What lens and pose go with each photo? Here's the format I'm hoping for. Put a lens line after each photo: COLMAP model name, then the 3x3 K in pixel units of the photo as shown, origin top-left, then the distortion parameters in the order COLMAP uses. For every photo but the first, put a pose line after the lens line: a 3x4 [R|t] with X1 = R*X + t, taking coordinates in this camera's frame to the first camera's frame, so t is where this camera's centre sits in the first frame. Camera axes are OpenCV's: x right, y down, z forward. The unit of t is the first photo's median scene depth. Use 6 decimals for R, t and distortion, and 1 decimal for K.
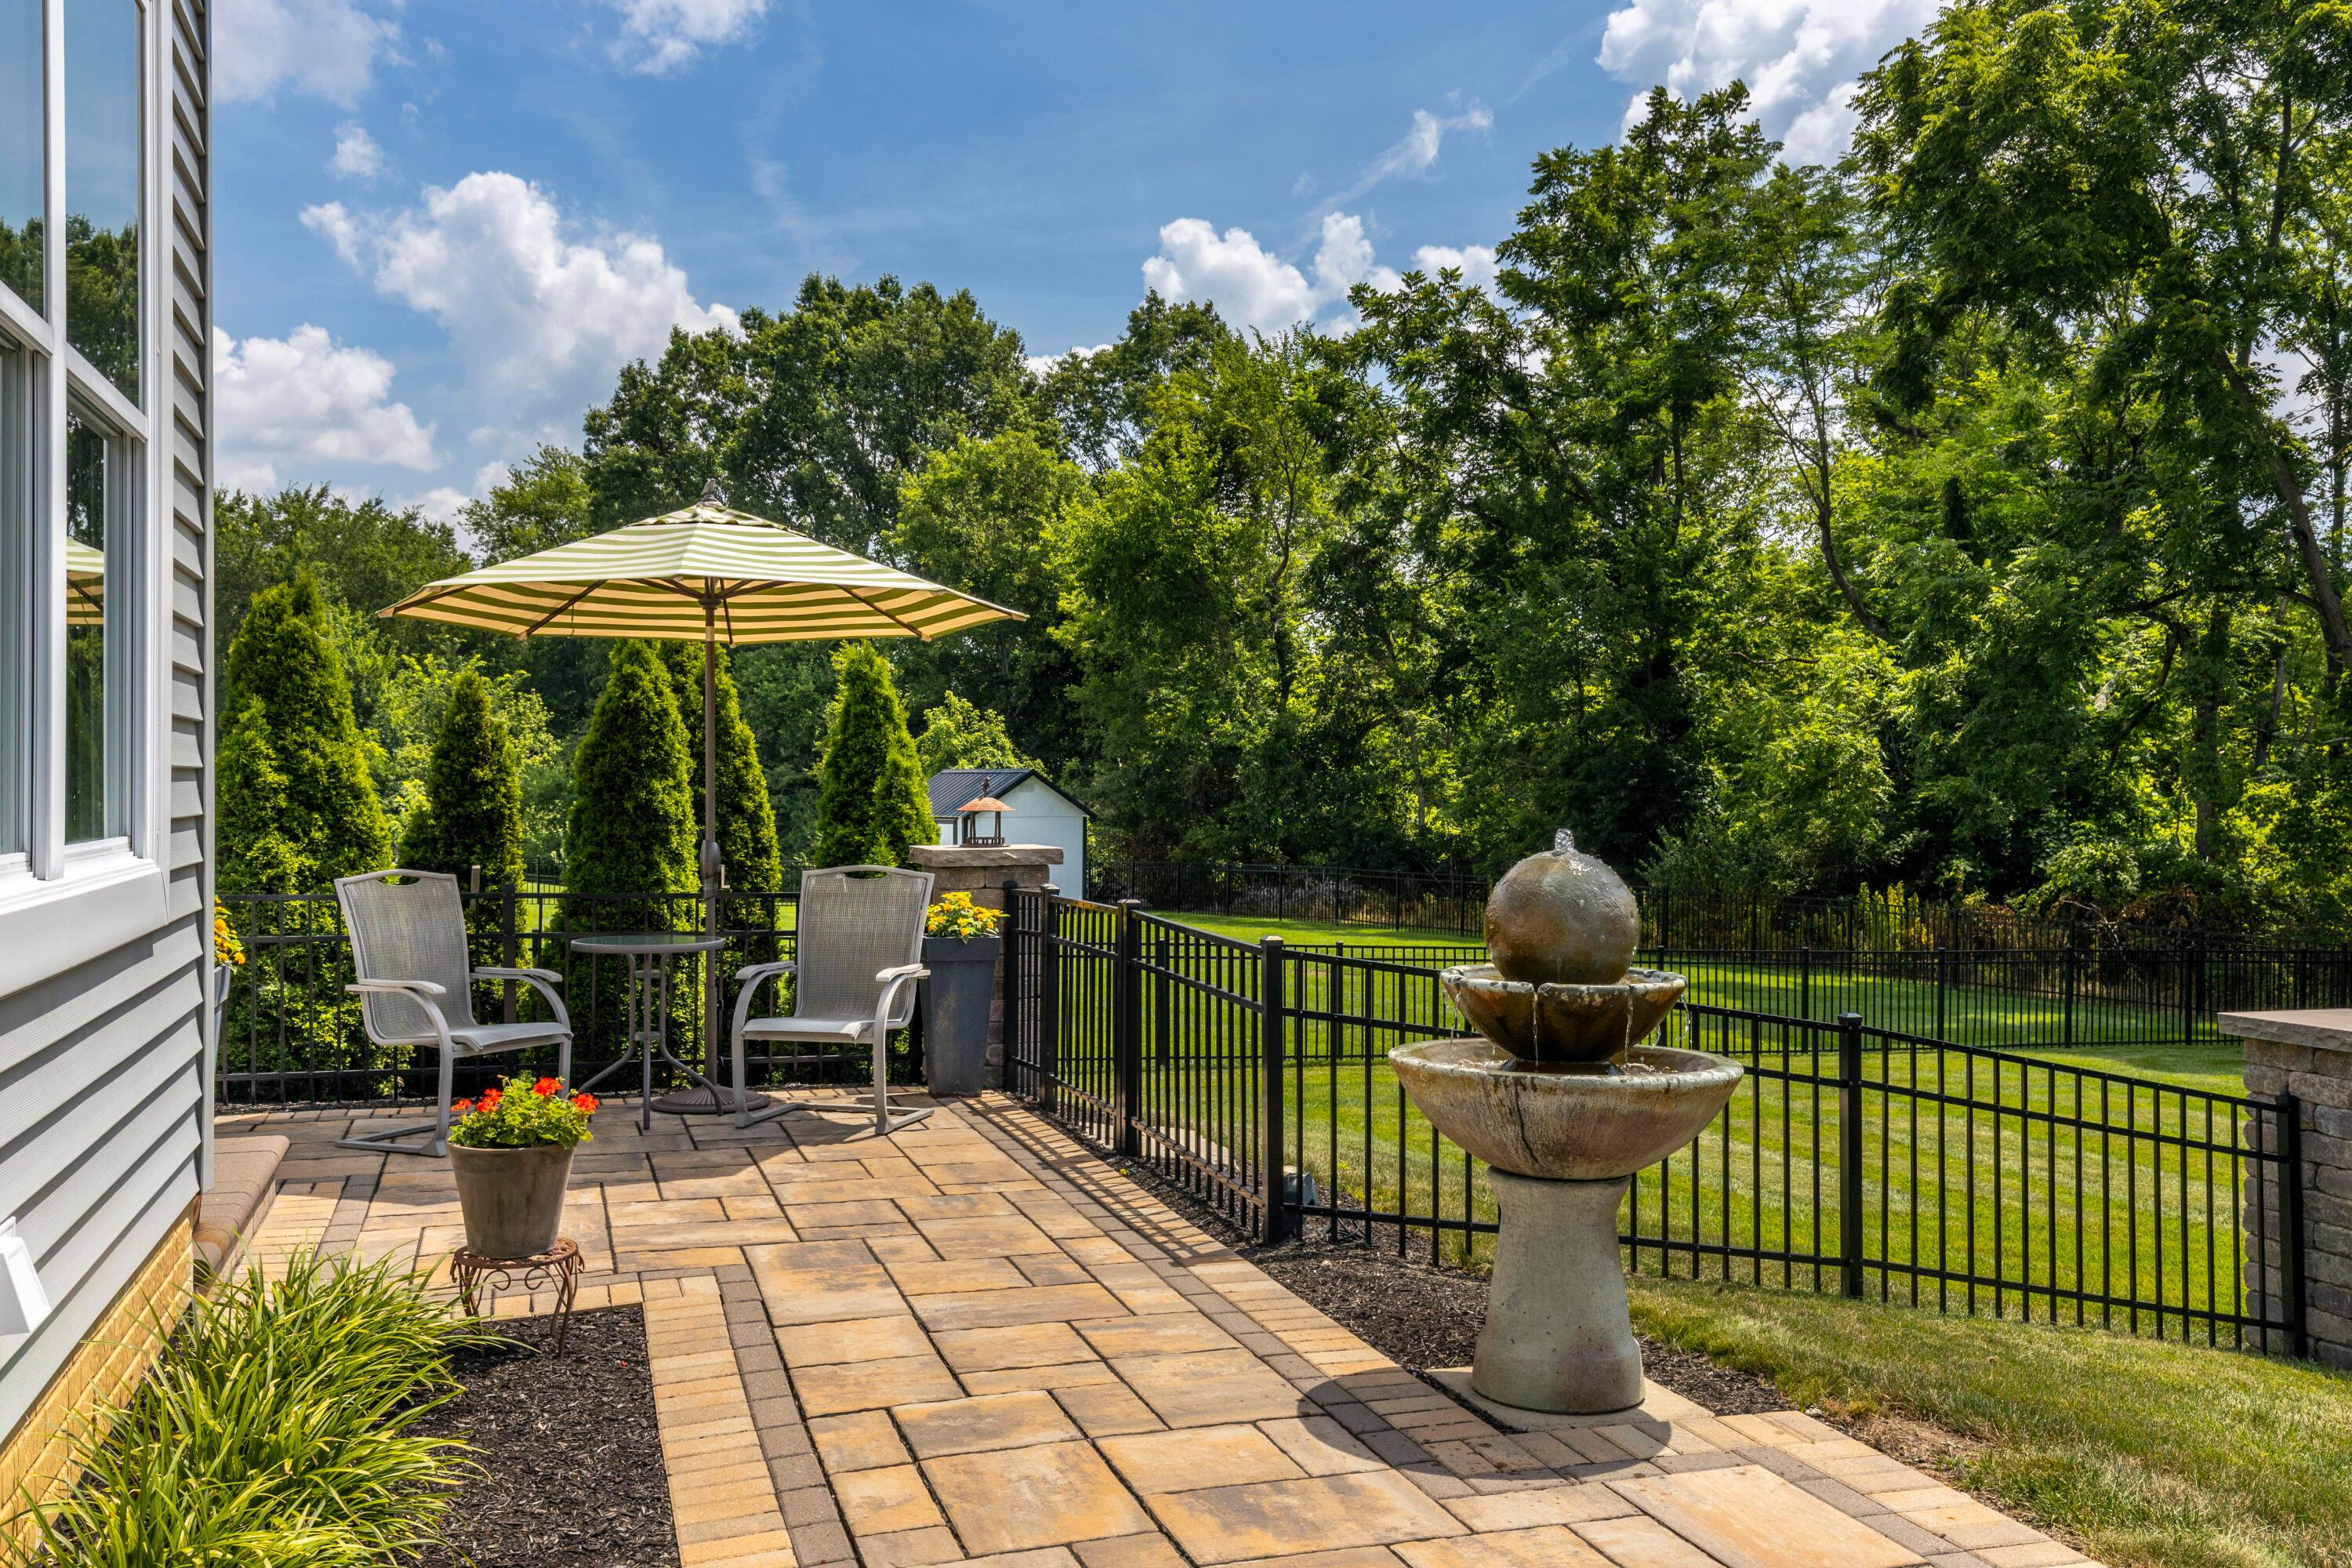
lens RADIAL K [[2062.5, 0, 1176.0], [0, 2062.5, 784.0], [0, 0, 1]] dist [0.011325, 0.007629]
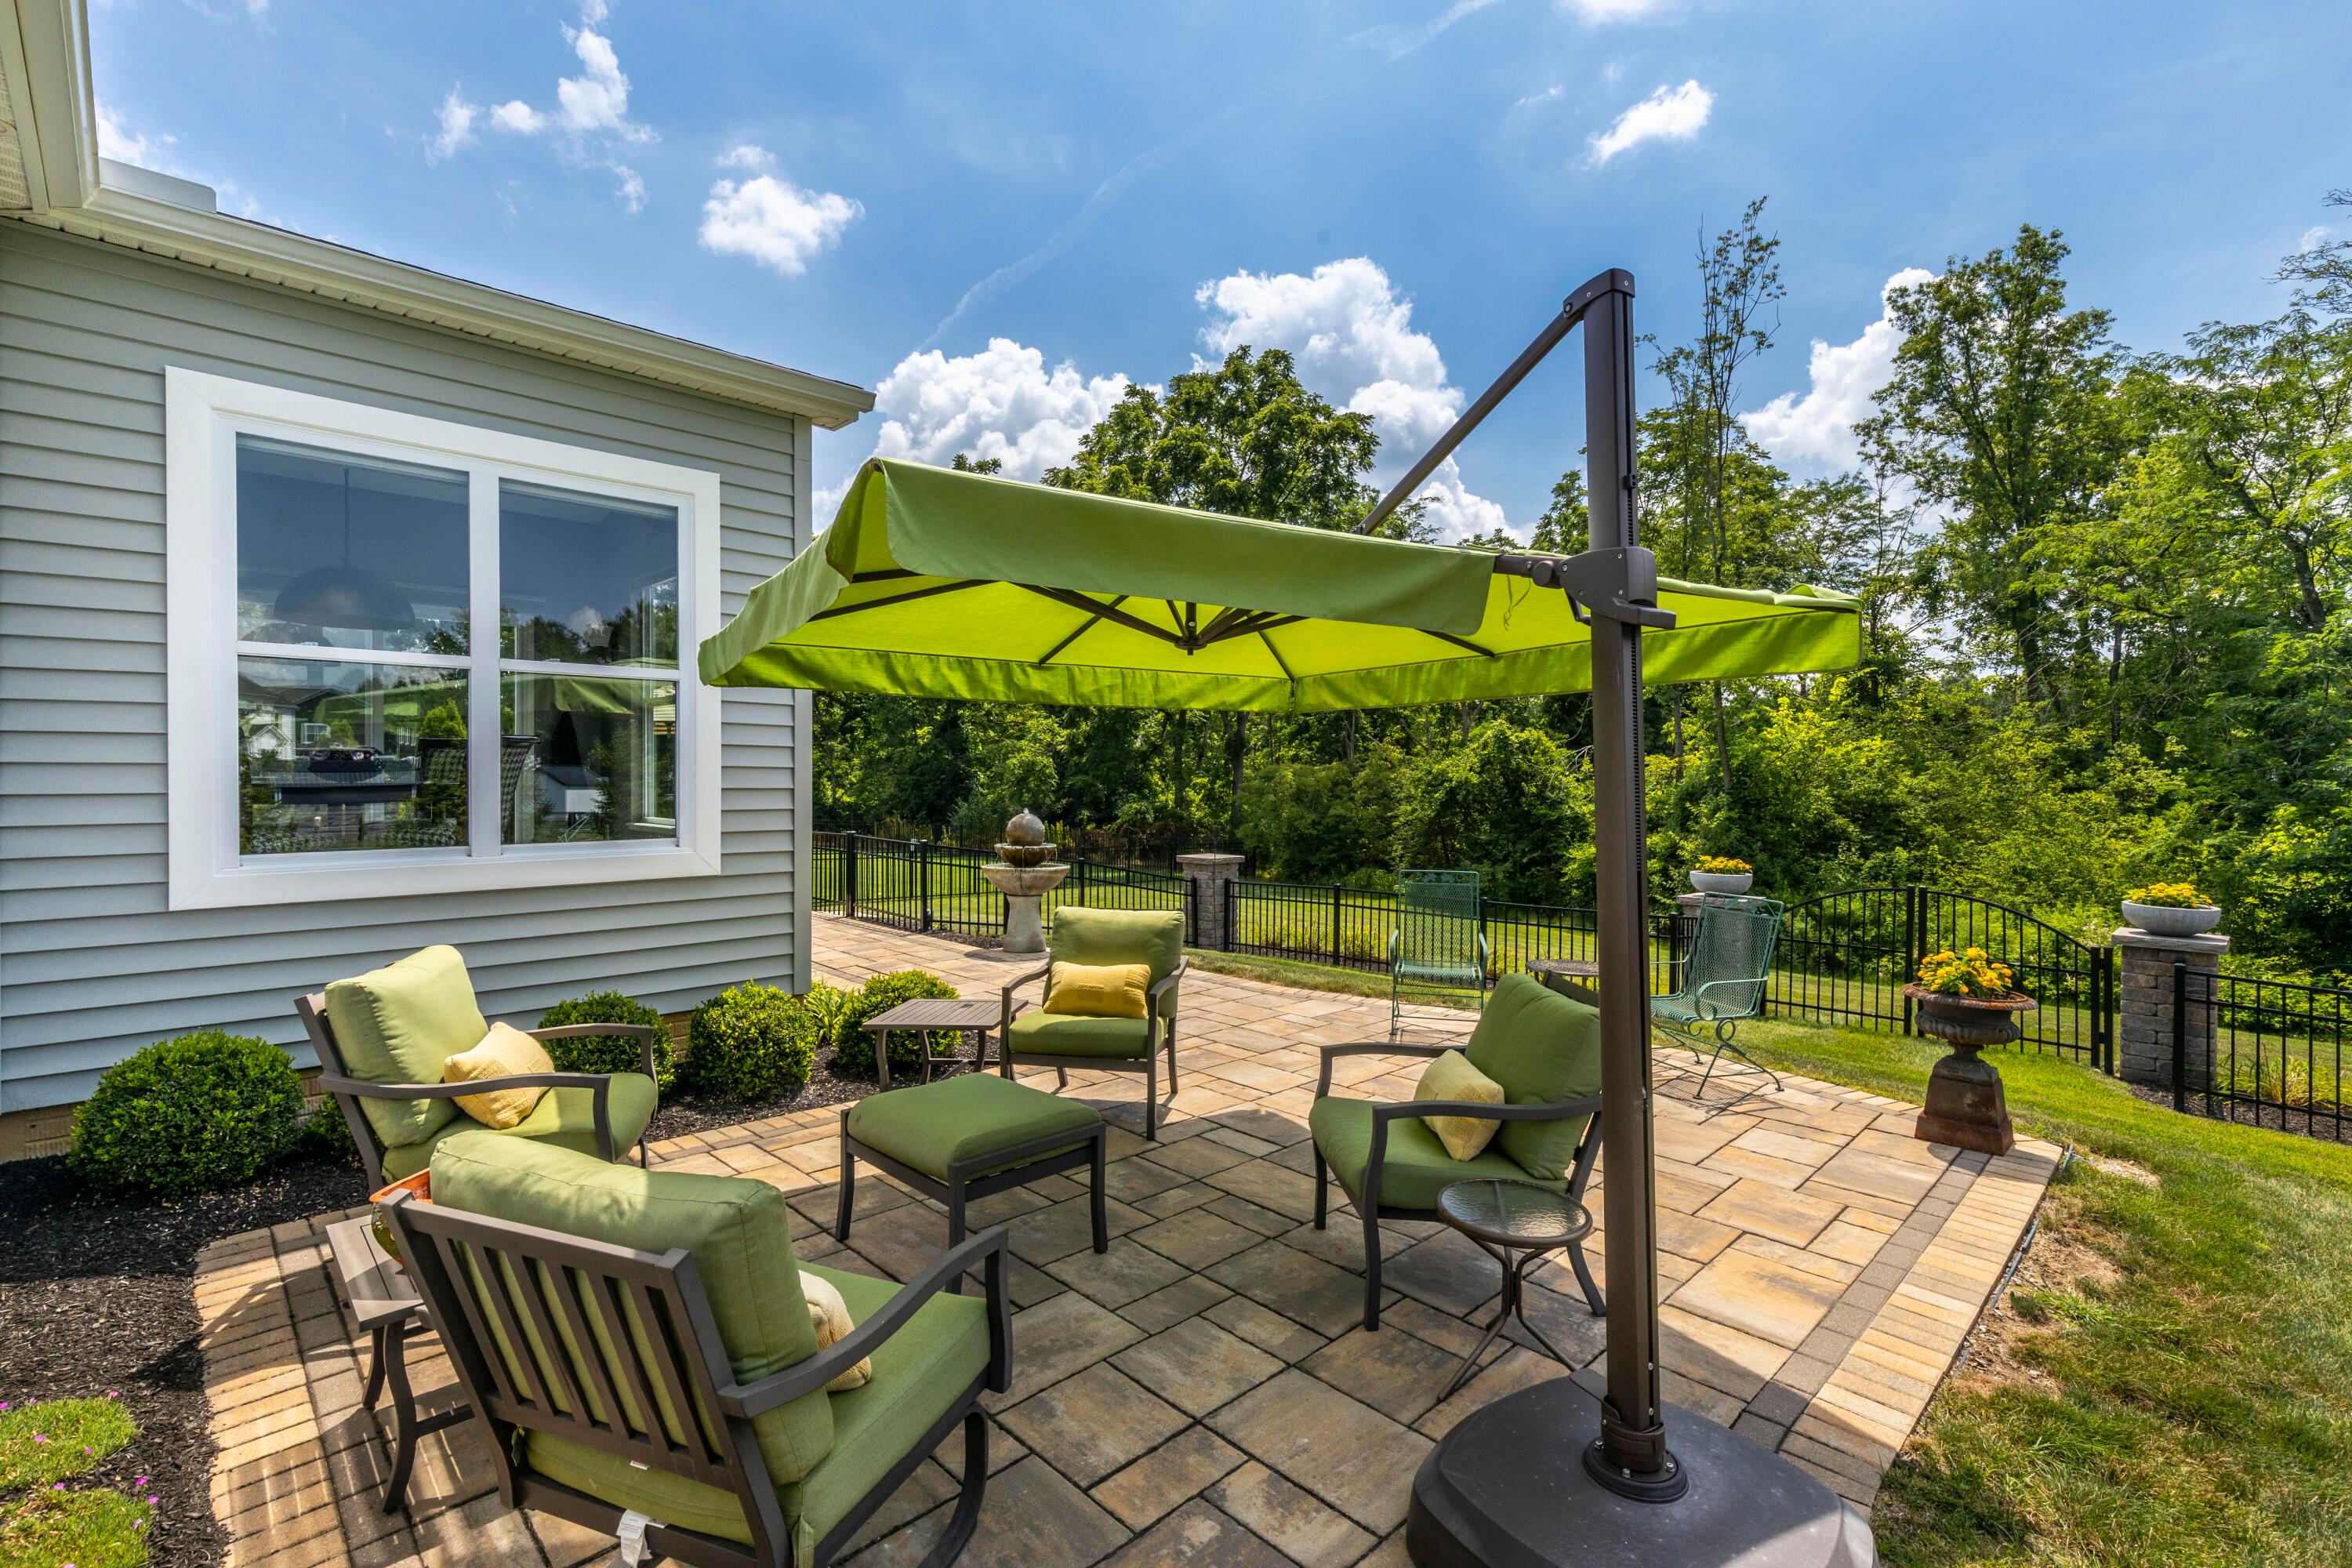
lens RADIAL K [[1054.8, 0, 1173.8], [0, 1054.8, 779.0], [0, 0, 1]] dist [0.000462, -0.000168]
pose [[0.897880, -0.002881, 0.440231, -0.058242], [0.000422, 0.999984, 0.005684, -0.005799], [-0.440240, -0.004917, 0.897867, -0.122312]]
